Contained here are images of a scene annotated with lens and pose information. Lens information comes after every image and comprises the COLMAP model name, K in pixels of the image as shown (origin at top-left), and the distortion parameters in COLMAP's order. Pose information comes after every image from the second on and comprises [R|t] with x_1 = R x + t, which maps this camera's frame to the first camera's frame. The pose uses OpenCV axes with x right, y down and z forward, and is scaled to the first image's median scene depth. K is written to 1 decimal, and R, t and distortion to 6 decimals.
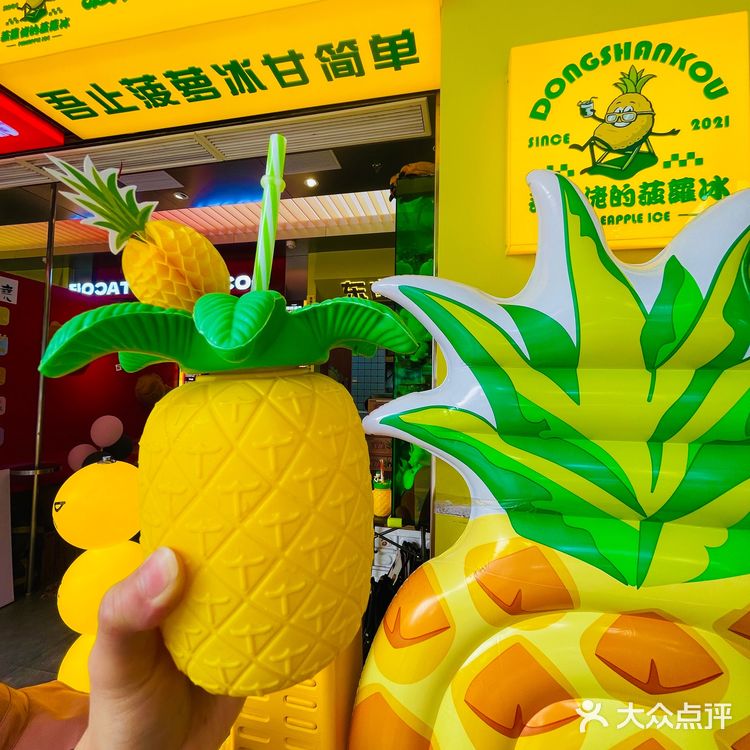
lens RADIAL K [[408.9, 0, 375.0], [0, 408.9, 375.0], [0, 0, 1]] dist [0.005969, 0.001771]
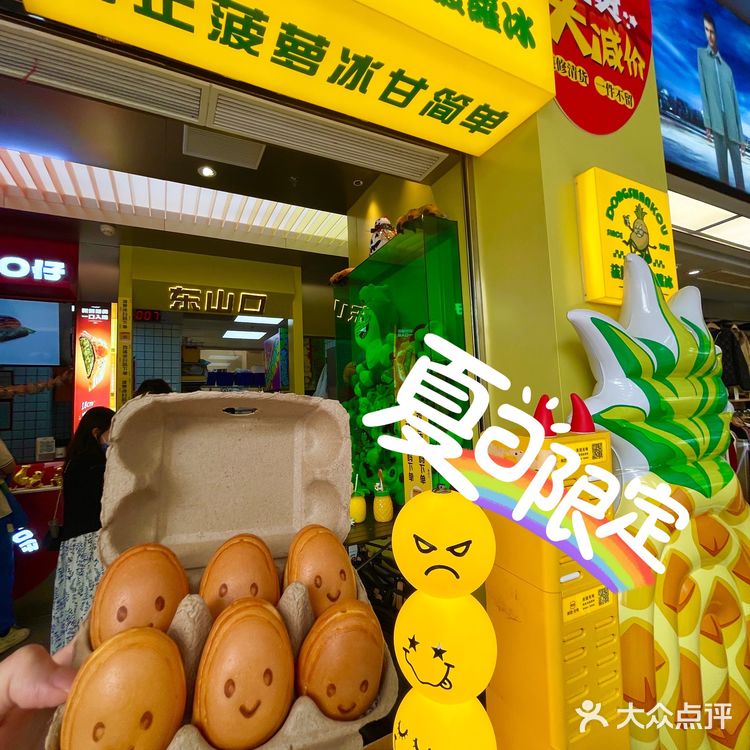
lens RADIAL K [[408.9, 0, 375.0], [0, 408.9, 375.0], [0, 0, 1]] dist [0.005969, 0.001771]
pose [[0.760633, 0.002443, 0.649178, -1.340149], [0.031719, 0.998659, -0.040922, 0.003214], [-0.648407, 0.051718, 0.759535, 0.446839]]
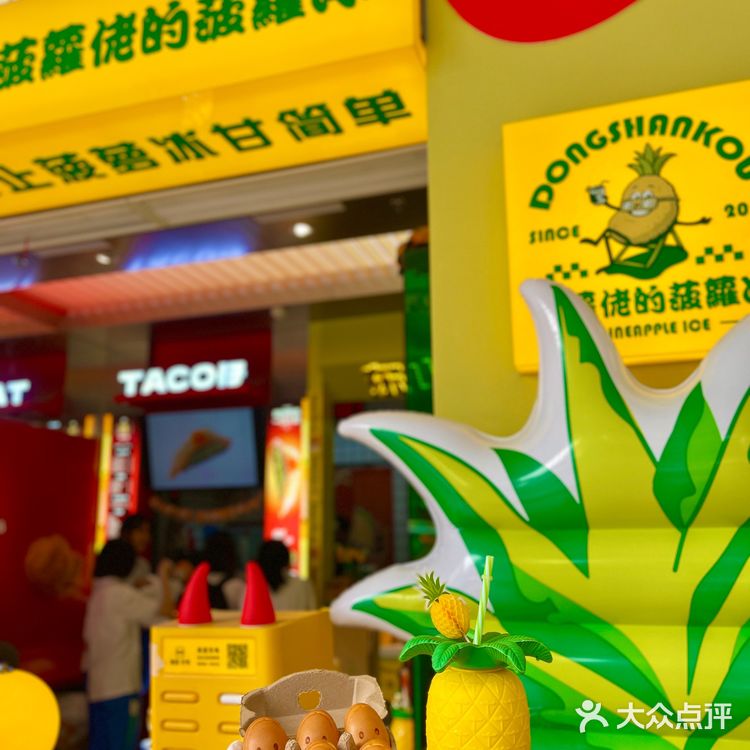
lens RADIAL K [[801.3, 0, 375.0], [0, 801.3, 375.0], [0, 0, 1]] dist [0.018269, 0.032678]
pose [[0.993094, -0.056649, -0.102741, 0.231285], [0.037827, 0.983543, -0.176672, -0.045390], [0.111059, 0.171566, 0.978893, -0.526394]]
